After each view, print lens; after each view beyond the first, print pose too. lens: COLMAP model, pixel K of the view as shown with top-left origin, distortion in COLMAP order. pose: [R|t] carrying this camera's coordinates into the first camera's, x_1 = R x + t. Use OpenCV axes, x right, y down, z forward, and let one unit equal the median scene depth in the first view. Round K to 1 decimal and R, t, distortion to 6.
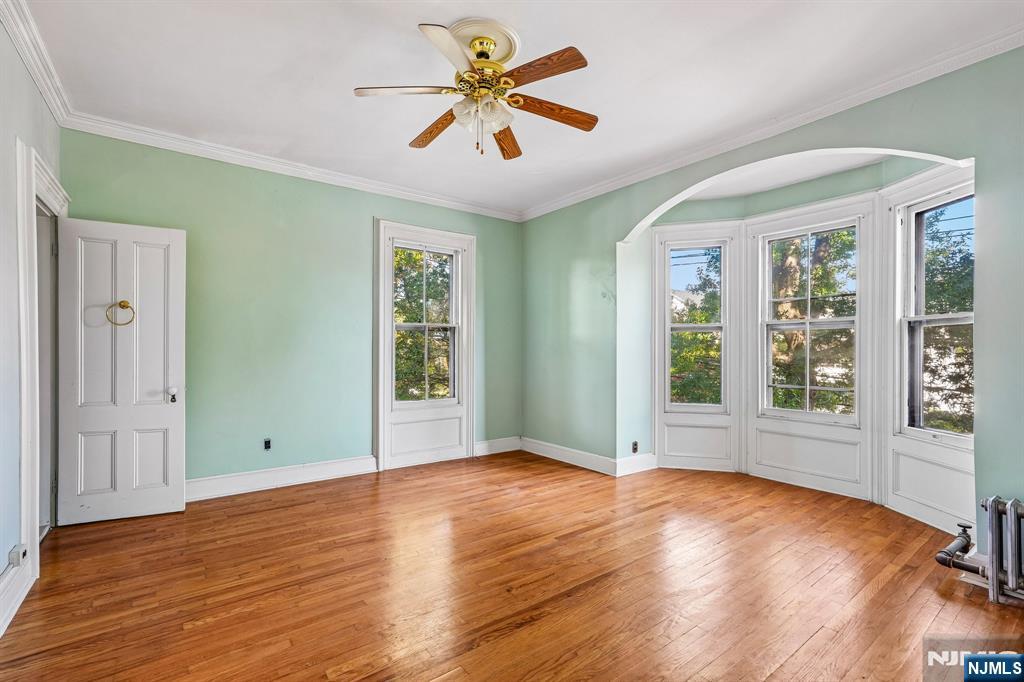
lens RADIAL K [[461.6, 0, 507.7], [0, 461.6, 349.1], [0, 0, 1]] dist [-0.009484, 0.000608]
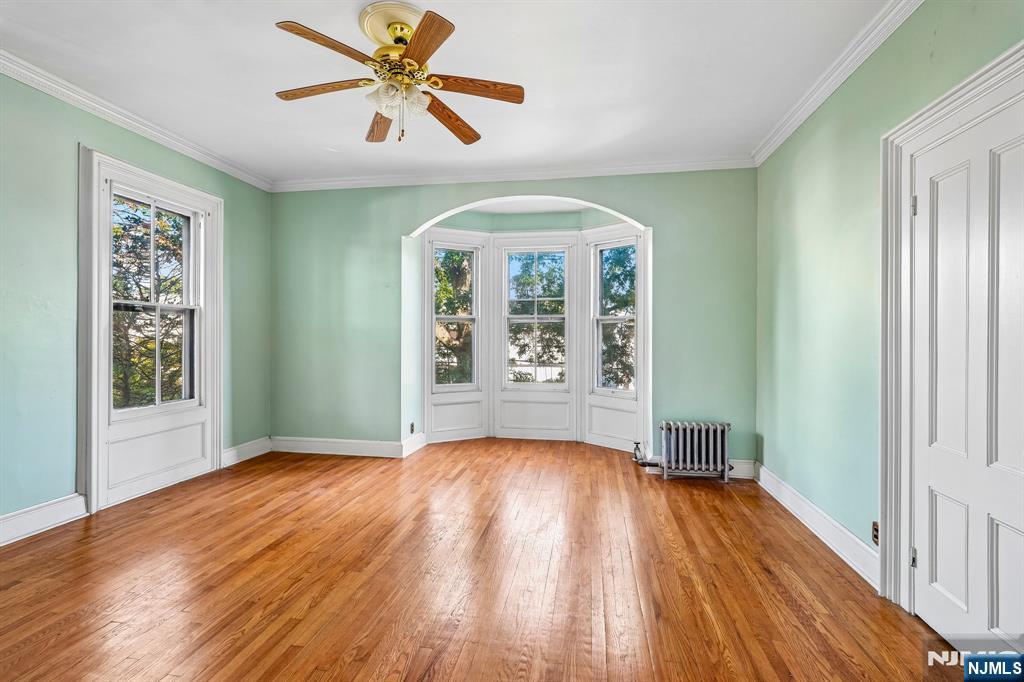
lens RADIAL K [[455.1, 0, 515.1], [0, 455.1, 335.0], [0, 0, 1]] dist [-0.003887, 0.001373]
pose [[0.718255, 0.002379, 0.695775, -0.306213], [-0.002403, 0.999997, -0.000938, -0.004798], [-0.695775, -0.000999, 0.718259, 0.071156]]
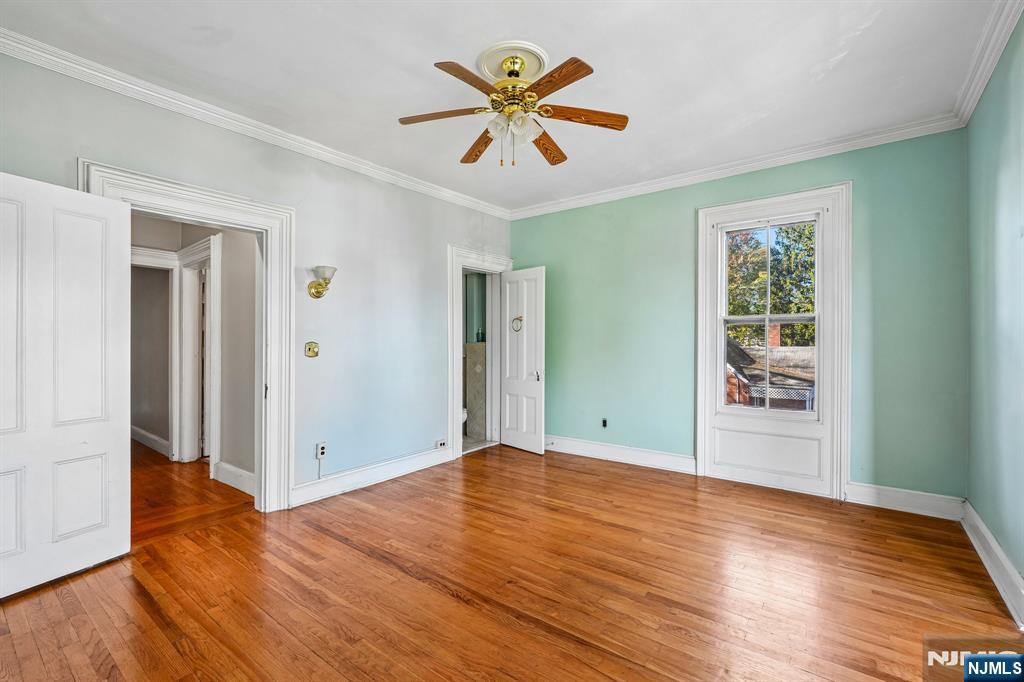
lens RADIAL K [[451.0, 0, 514.4], [0, 451.0, 342.7], [0, 0, 1]] dist [-0.002443, 0.000619]
pose [[0.274070, -0.004078, -0.961701, 0.527760], [0.000308, 0.999991, -0.004153, -0.003792], [0.961710, 0.000842, 0.274069, 0.395640]]
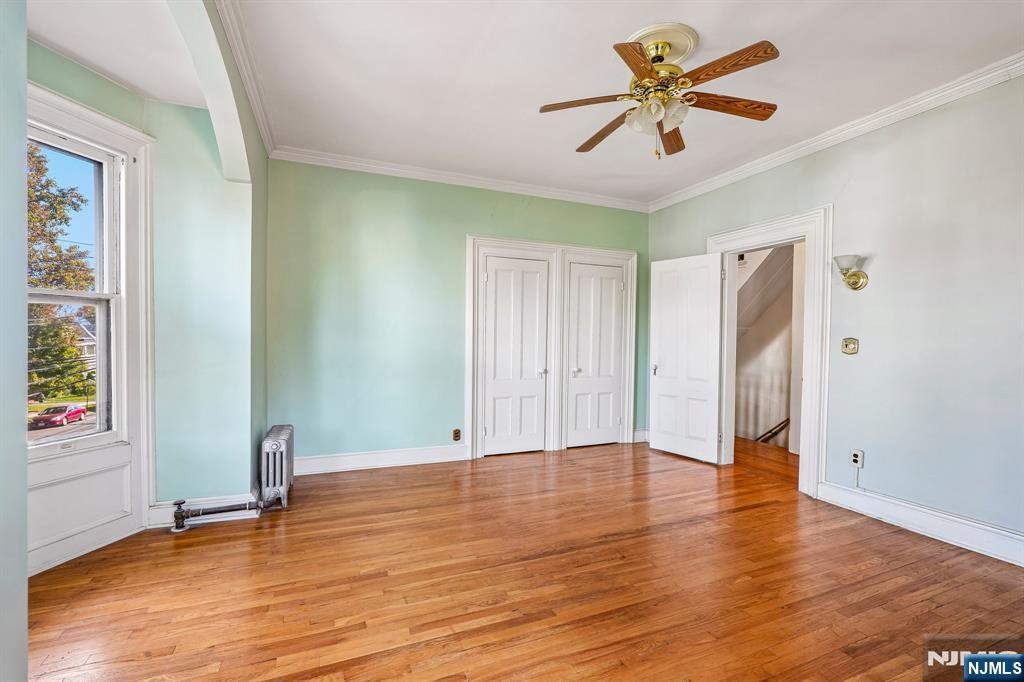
lens RADIAL K [[451.0, 0, 514.4], [0, 451.0, 342.7], [0, 0, 1]] dist [-0.002443, 0.000619]
pose [[-0.972324, -0.016668, 0.233043, 0.007693], [-0.012407, 0.999728, 0.019739, -0.007814], [-0.233309, 0.016302, -0.972266, 1.143562]]
